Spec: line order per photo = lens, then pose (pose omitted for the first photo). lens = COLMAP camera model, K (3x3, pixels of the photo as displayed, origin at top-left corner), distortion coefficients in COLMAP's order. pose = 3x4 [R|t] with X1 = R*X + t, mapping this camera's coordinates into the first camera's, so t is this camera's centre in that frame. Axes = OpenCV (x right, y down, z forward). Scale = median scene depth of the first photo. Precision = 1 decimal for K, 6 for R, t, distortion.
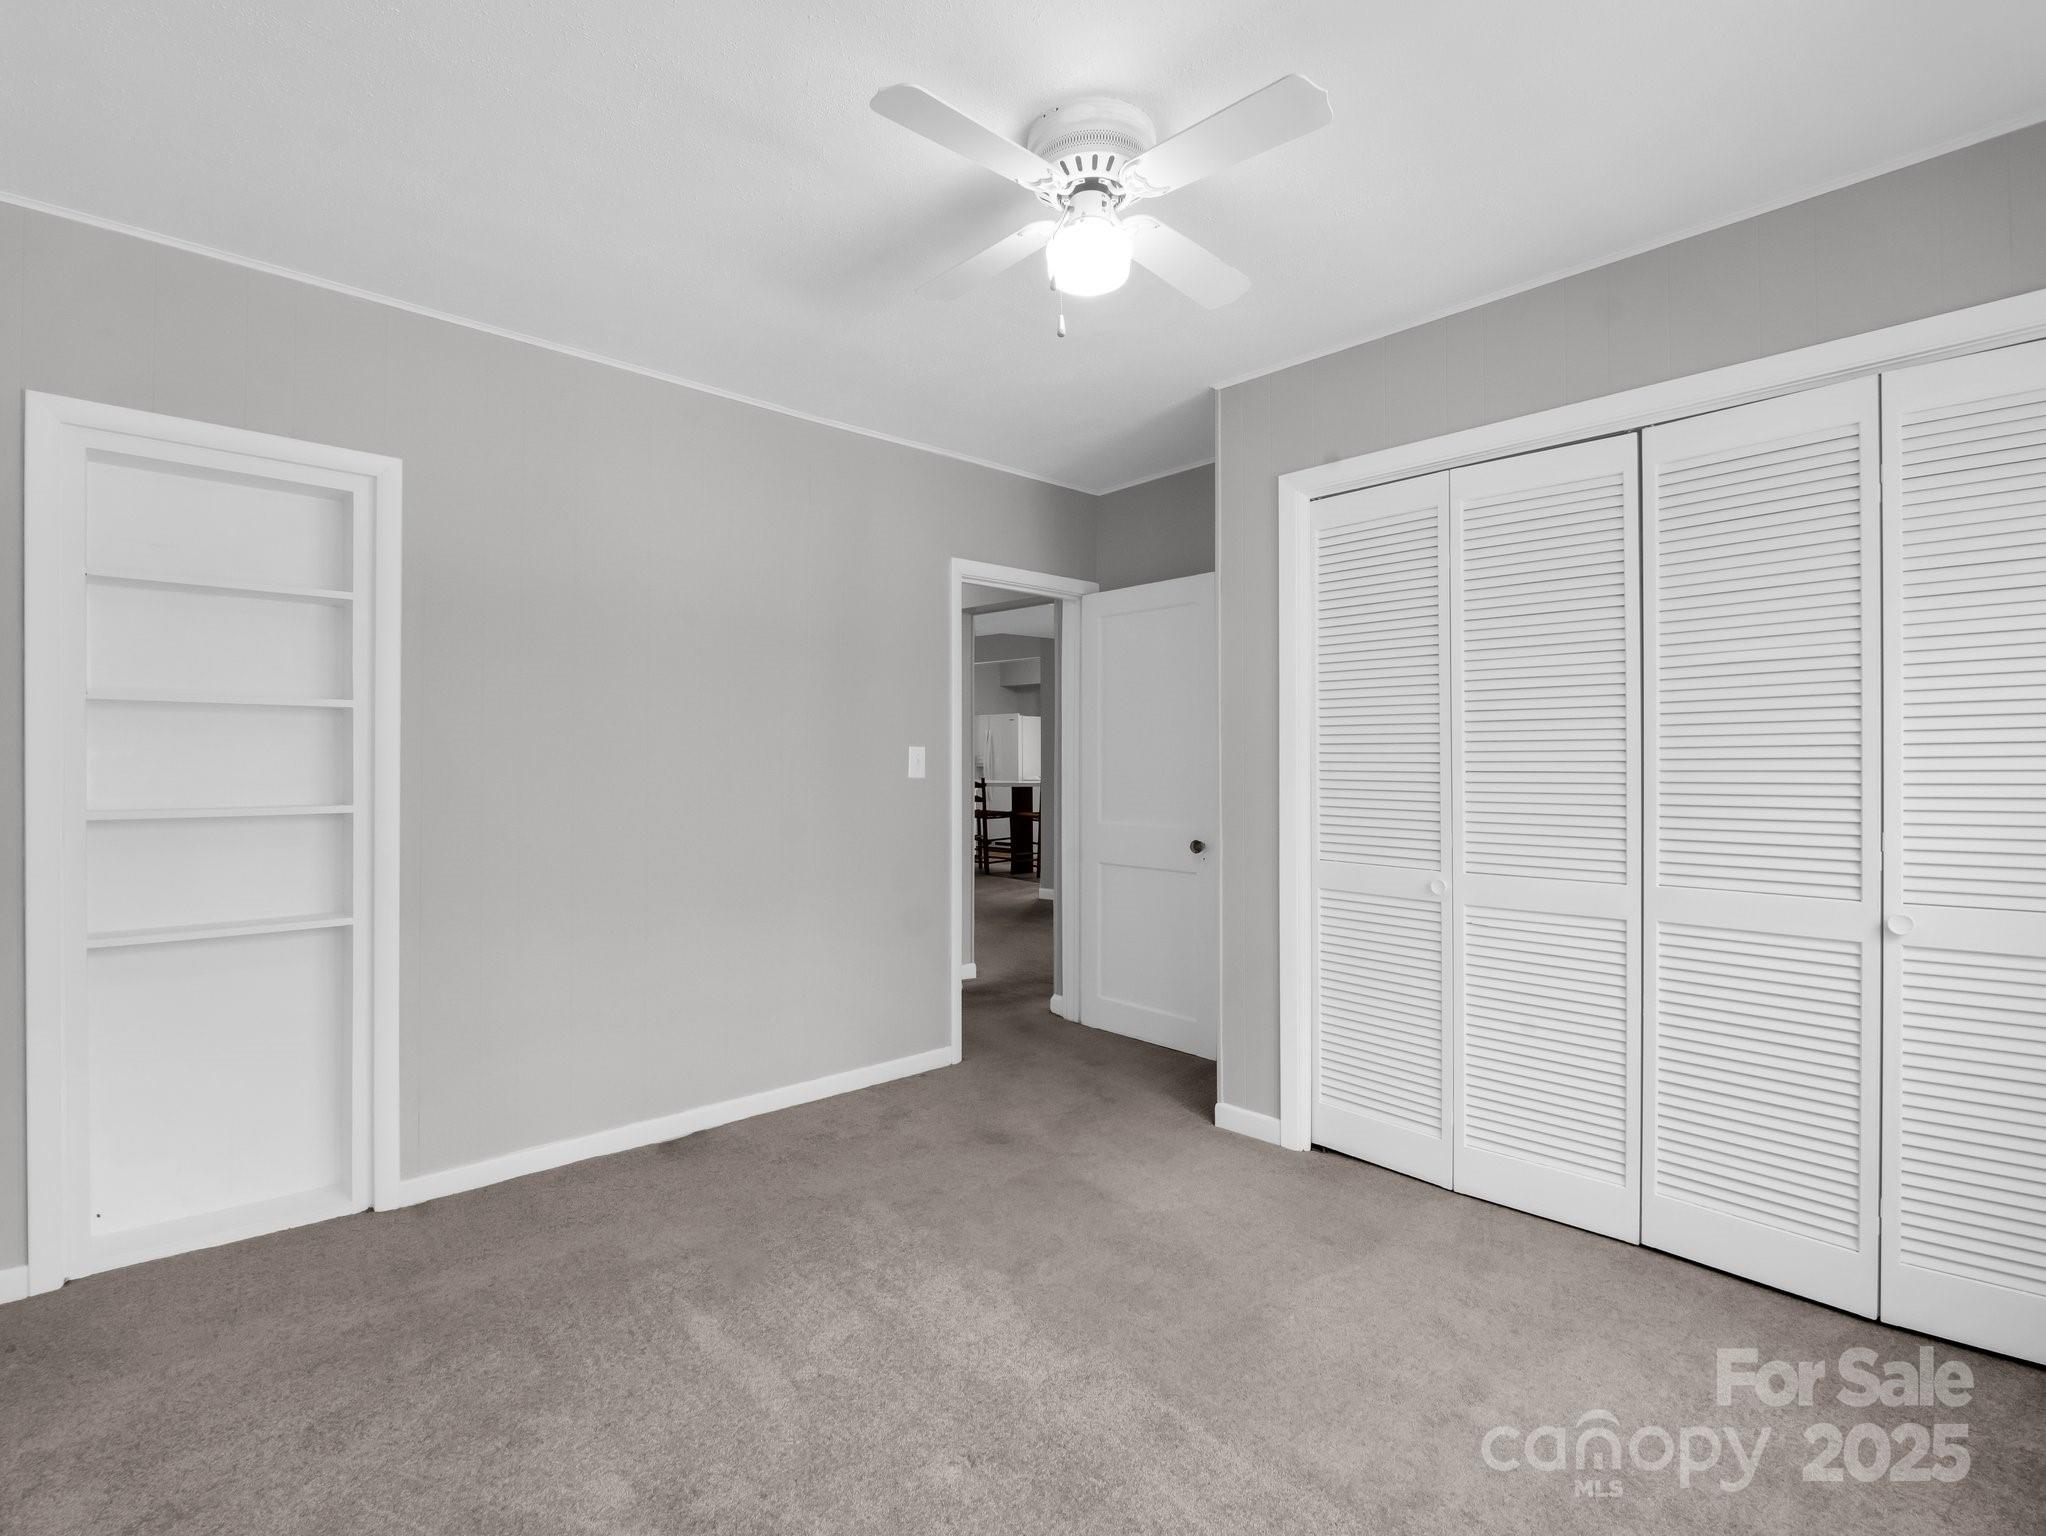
lens RADIAL K [[1039.5, 0, 1035.7], [0, 1039.5, 765.9], [0, 0, 1]] dist [-0.020744, 0.000702]
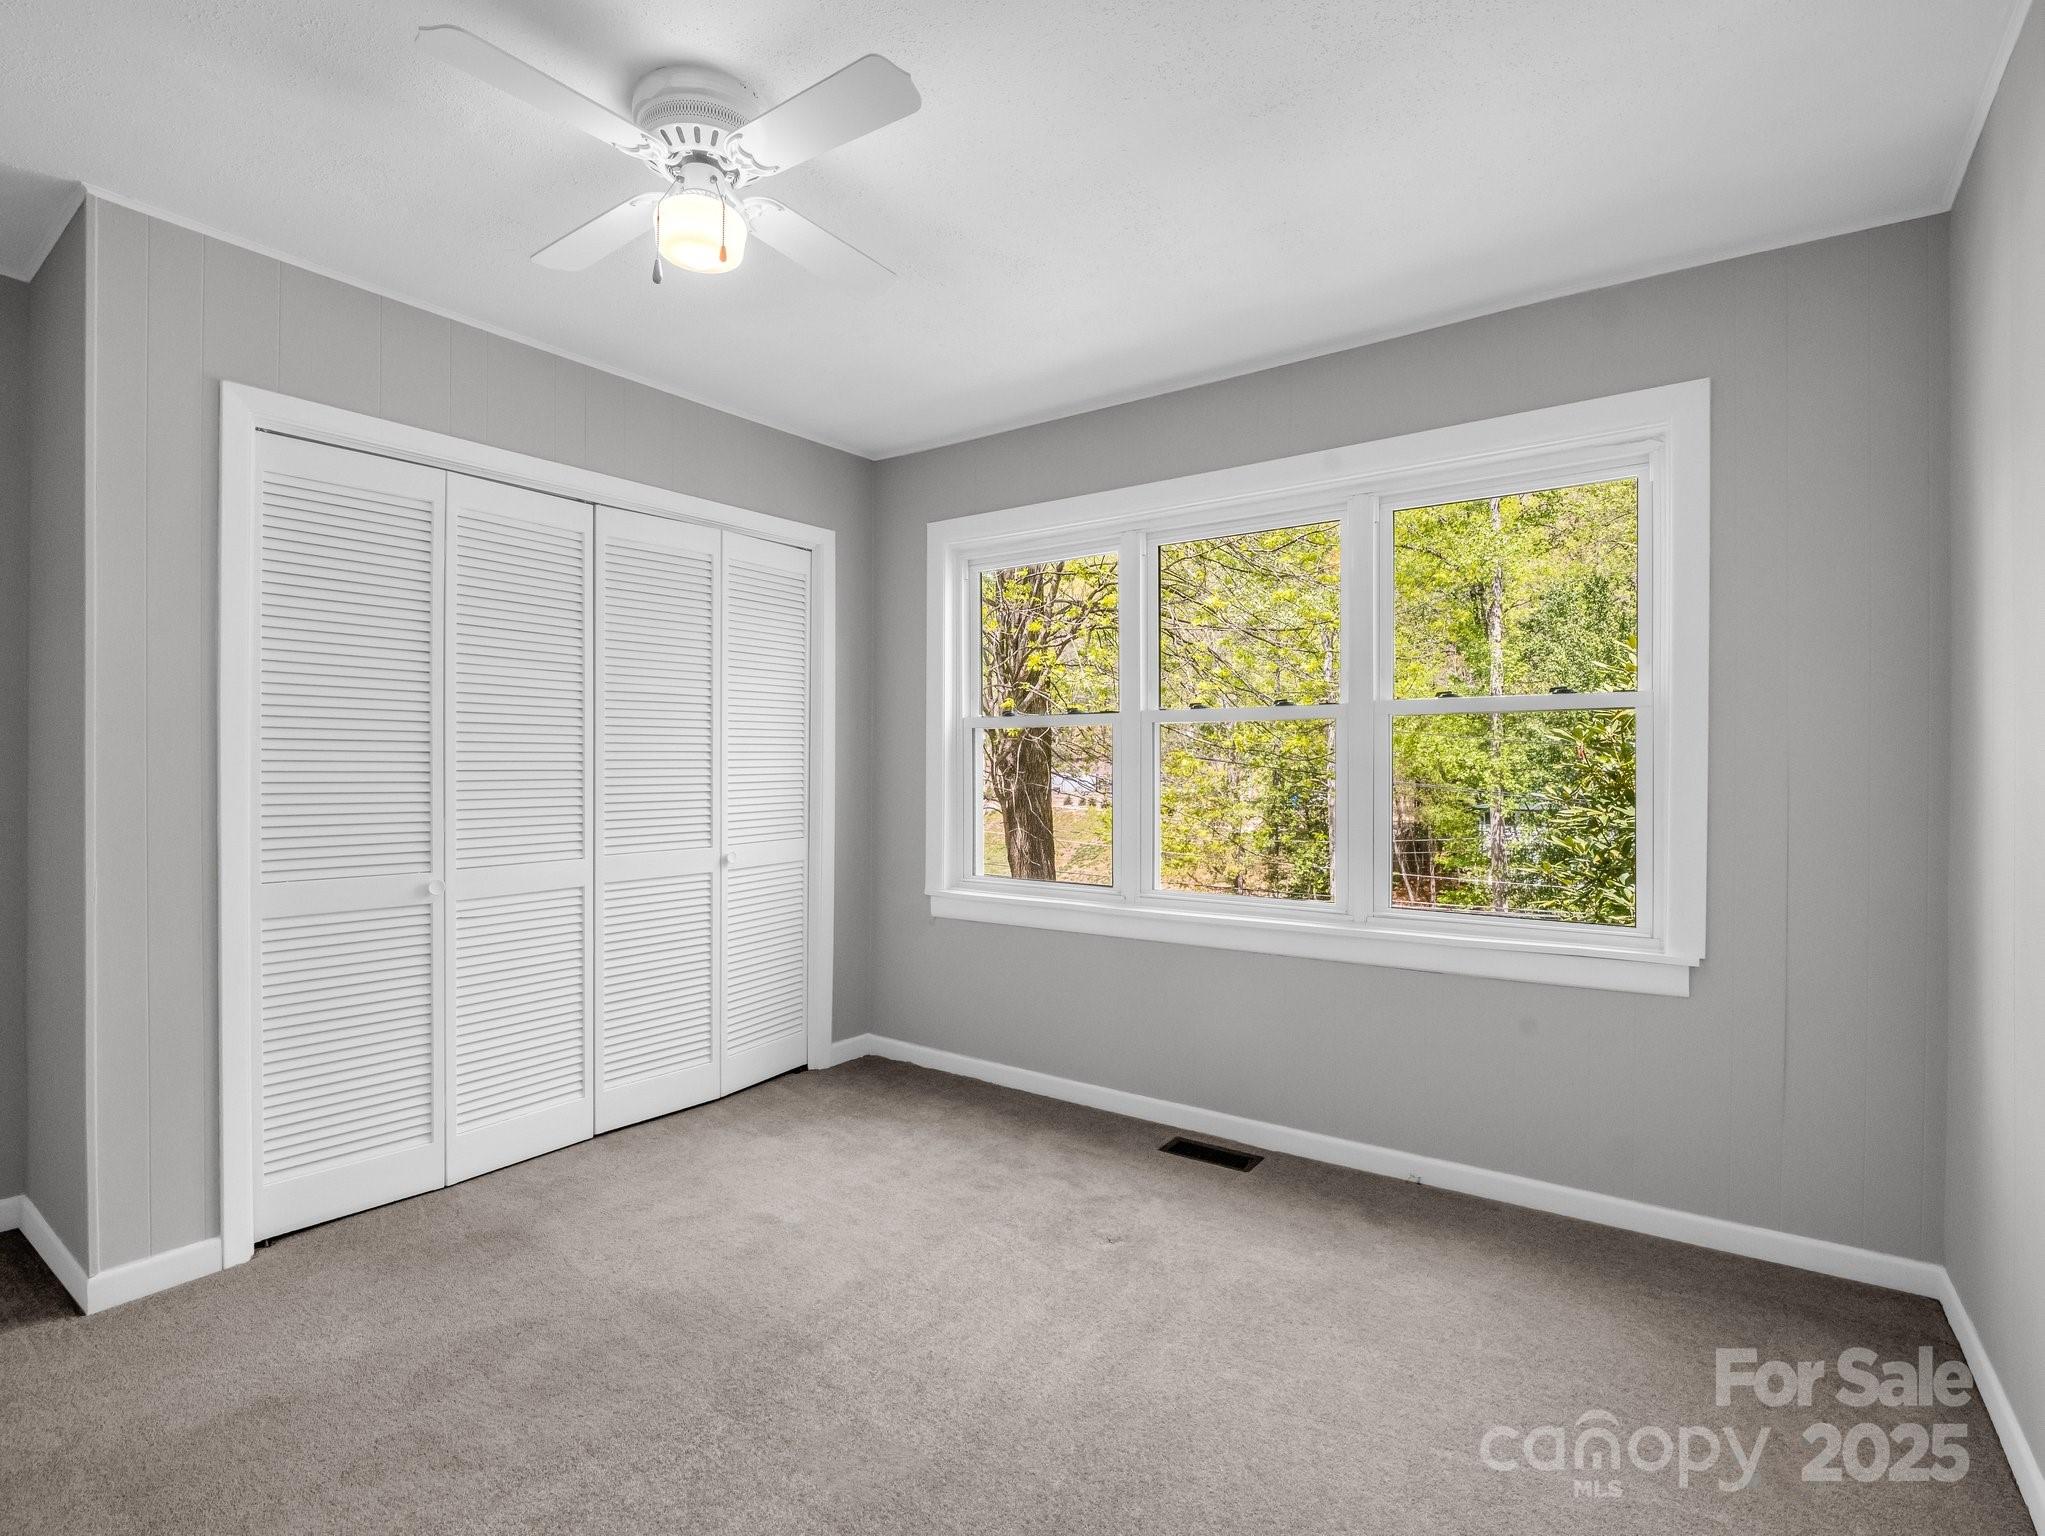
lens RADIAL K [[1012.0, 0, 1002.4], [0, 1012.0, 767.6], [0, 0, 1]] dist [-0.001918, -0.001340]
pose [[-0.193907, -0.004536, 0.981009, -0.740199], [0.001037, 0.999988, 0.004828, -0.002207], [-0.981019, 0.001954, -0.193900, 0.728863]]
